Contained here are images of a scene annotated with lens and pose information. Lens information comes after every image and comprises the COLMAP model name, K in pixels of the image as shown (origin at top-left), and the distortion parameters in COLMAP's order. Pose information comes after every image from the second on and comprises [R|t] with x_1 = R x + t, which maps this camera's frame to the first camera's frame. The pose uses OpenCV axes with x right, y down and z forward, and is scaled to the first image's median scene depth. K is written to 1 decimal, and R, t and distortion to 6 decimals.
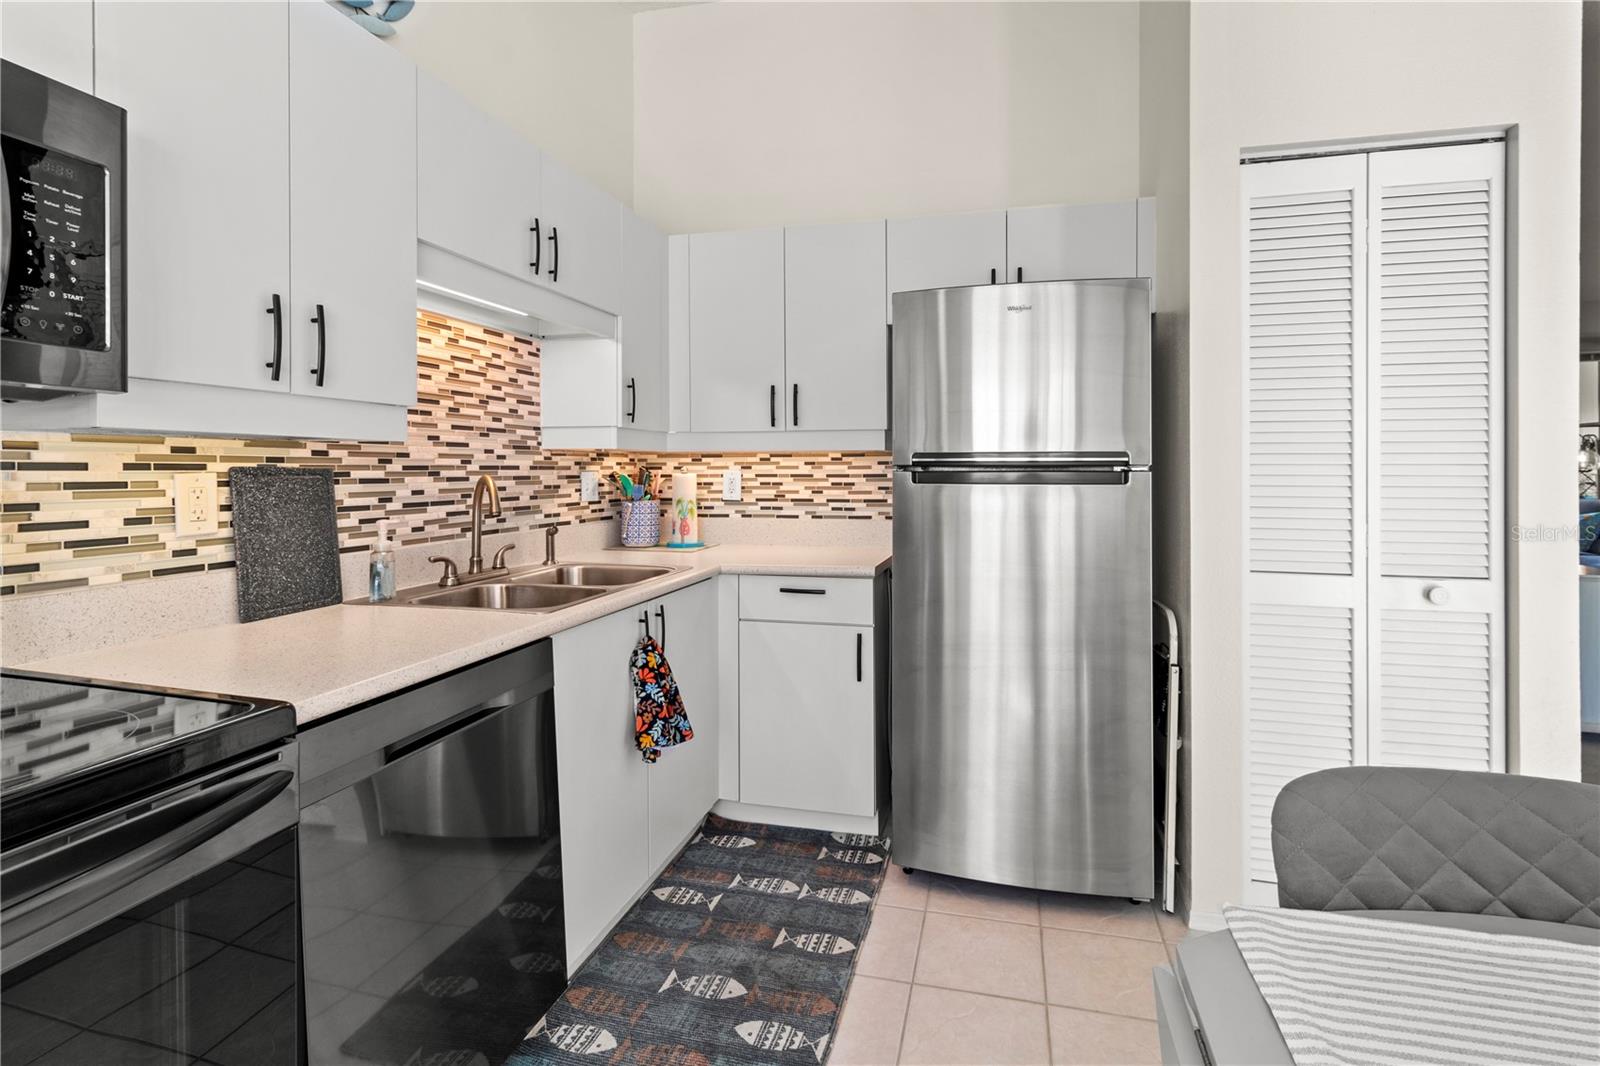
lens RADIAL K [[759.9, 0, 810.1], [0, 759.9, 475.4], [0, 0, 1]] dist [0.005443, -0.000142]
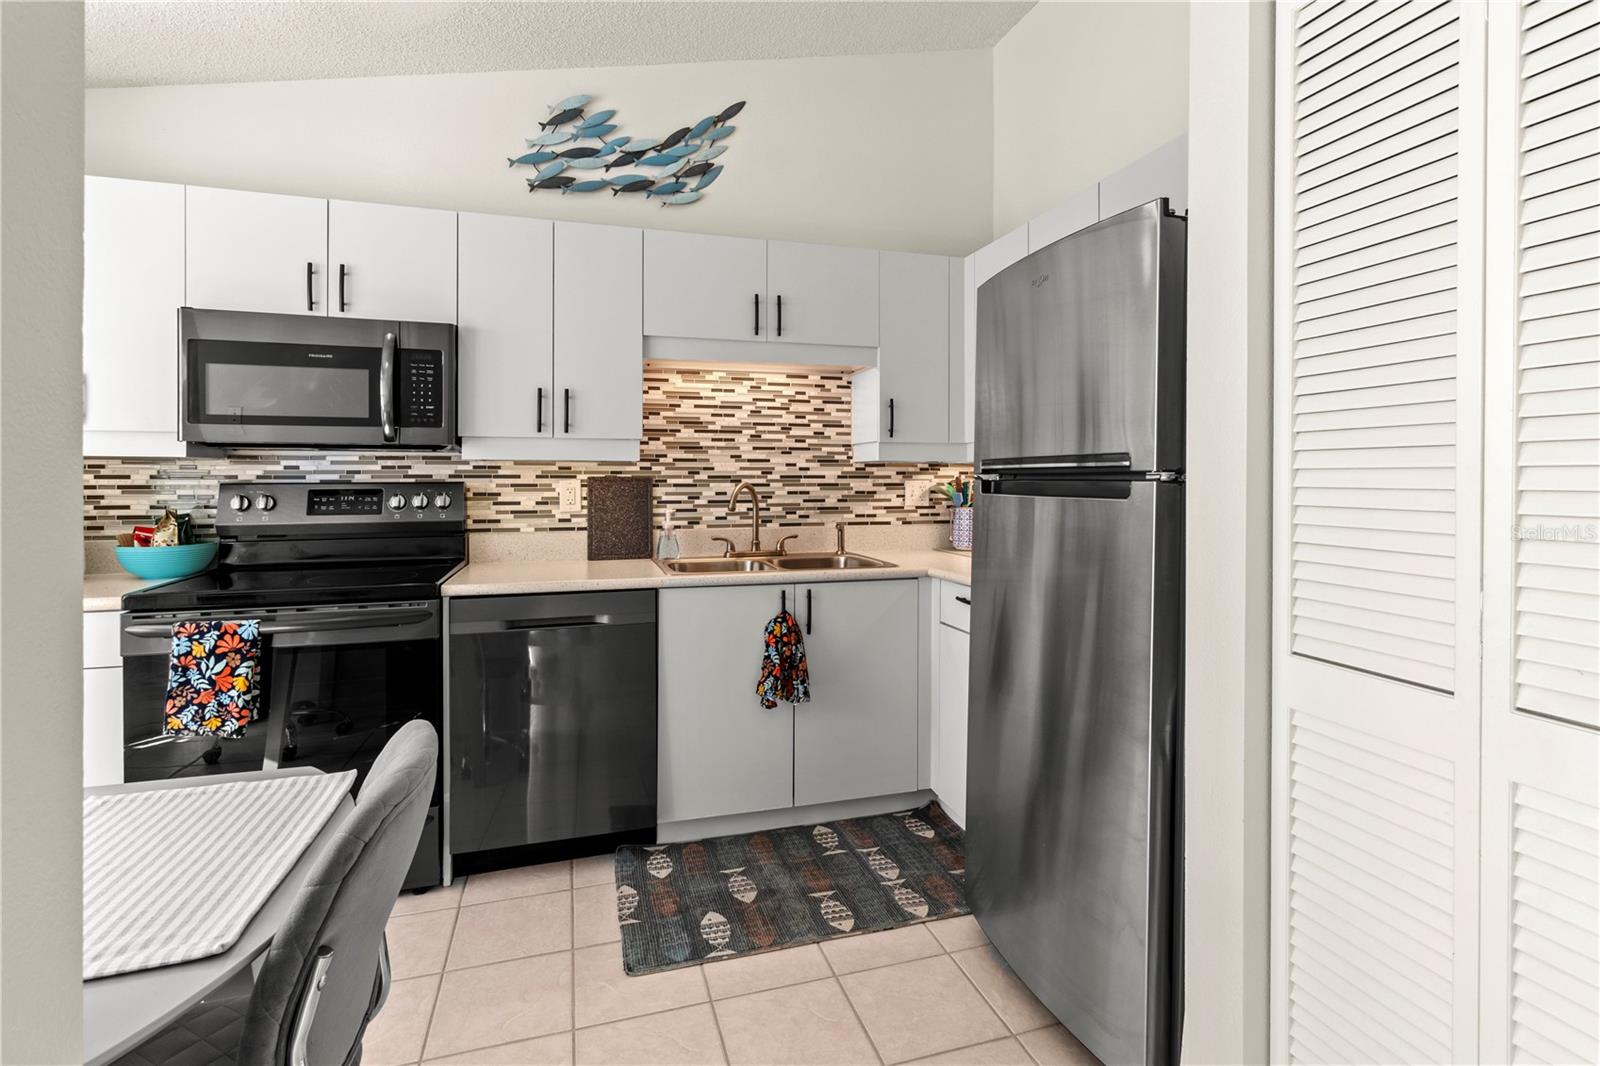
lens RADIAL K [[759.9, 0, 811.4], [0, 759.9, 482.6], [0, 0, 1]] dist [0.005443, -0.000142]
pose [[0.528323, 0.004637, -0.849031, 0.844859], [-0.007053, 0.999975, 0.001073, -0.001839], [0.849014, 0.005422, 0.528343, 0.361311]]
